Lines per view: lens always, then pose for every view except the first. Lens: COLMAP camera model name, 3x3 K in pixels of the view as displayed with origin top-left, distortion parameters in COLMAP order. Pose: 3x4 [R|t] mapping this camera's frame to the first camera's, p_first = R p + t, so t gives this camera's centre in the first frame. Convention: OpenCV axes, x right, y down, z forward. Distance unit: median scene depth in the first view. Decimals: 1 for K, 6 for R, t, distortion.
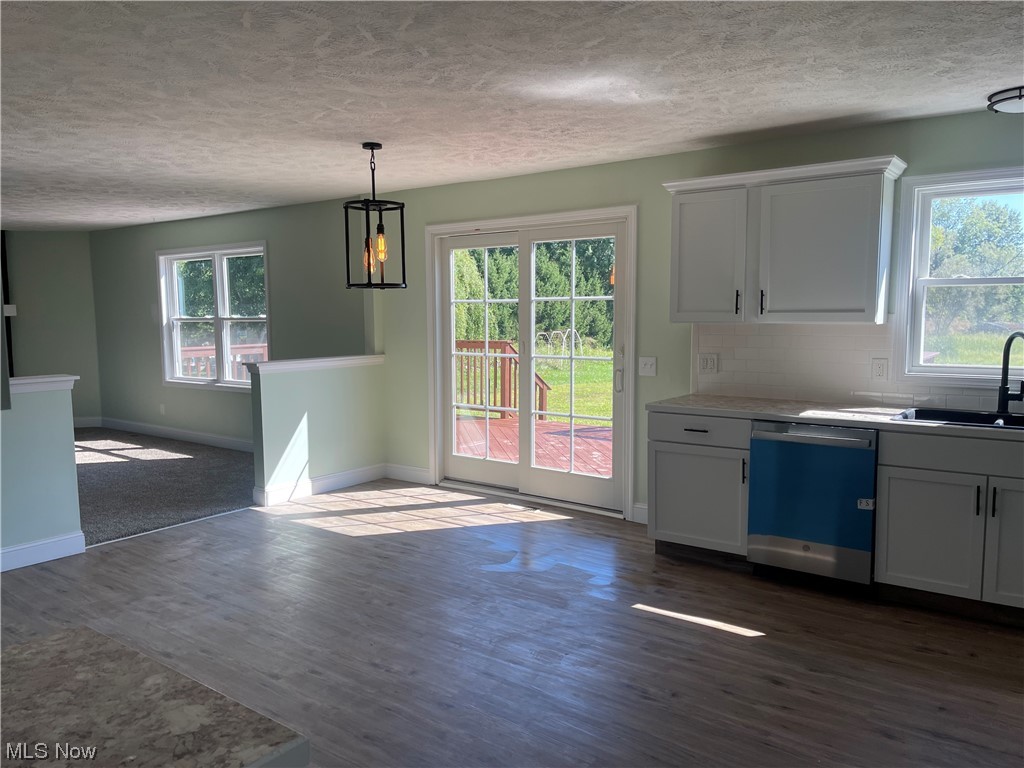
lens RADIAL K [[763.8, 0, 512.0], [0, 763.8, 384.0], [0, 0, 1]] dist [0.088313, -0.112077]
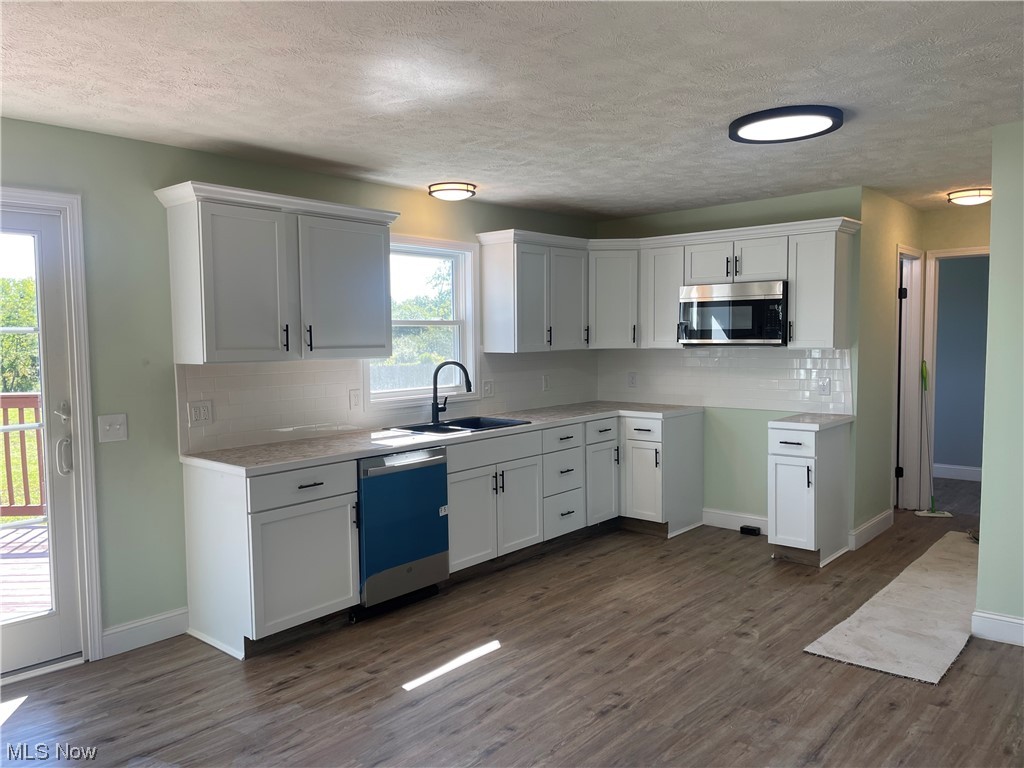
lens RADIAL K [[763.8, 0, 512.0], [0, 763.8, 384.0], [0, 0, 1]] dist [0.088313, -0.112077]
pose [[0.091927, -0.061021, 0.993894, -0.699416], [0.104591, 0.993191, 0.051304, -0.087009], [-0.990258, 0.099236, 0.097683, 0.800064]]
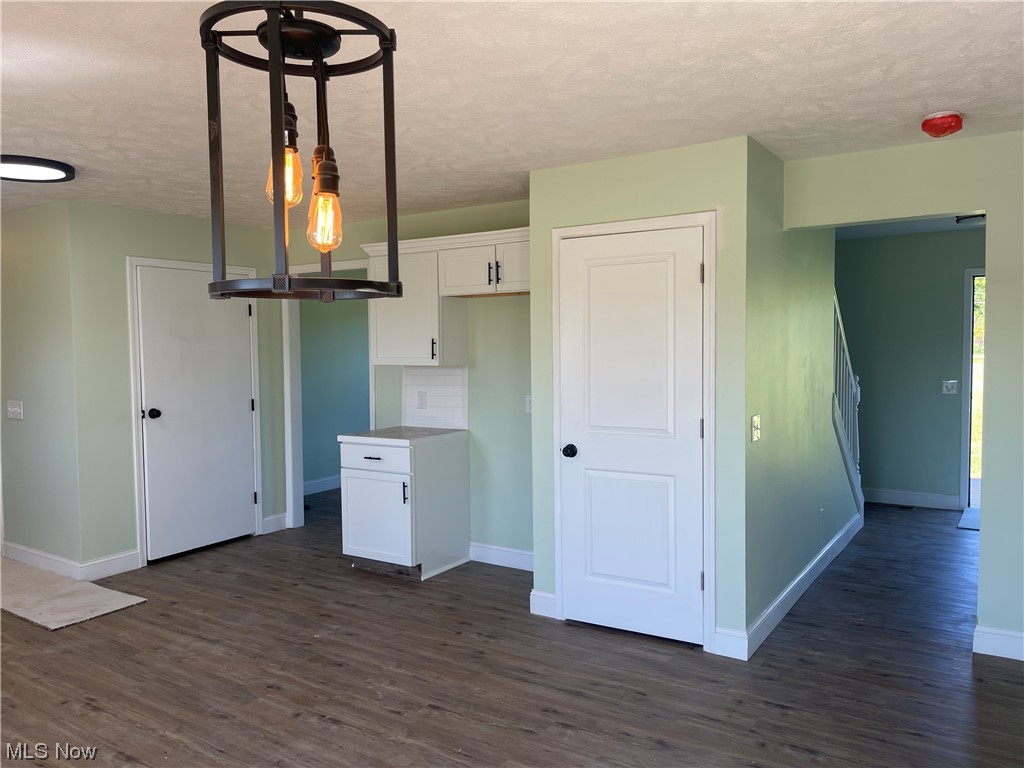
lens RADIAL K [[763.8, 0, 512.0], [0, 763.8, 384.0], [0, 0, 1]] dist [0.088313, -0.112077]
pose [[-0.998357, 0.020836, -0.053369, -0.308233], [0.012944, 0.989469, 0.144162, -0.163698], [0.055811, 0.143235, -0.988114, 1.662790]]
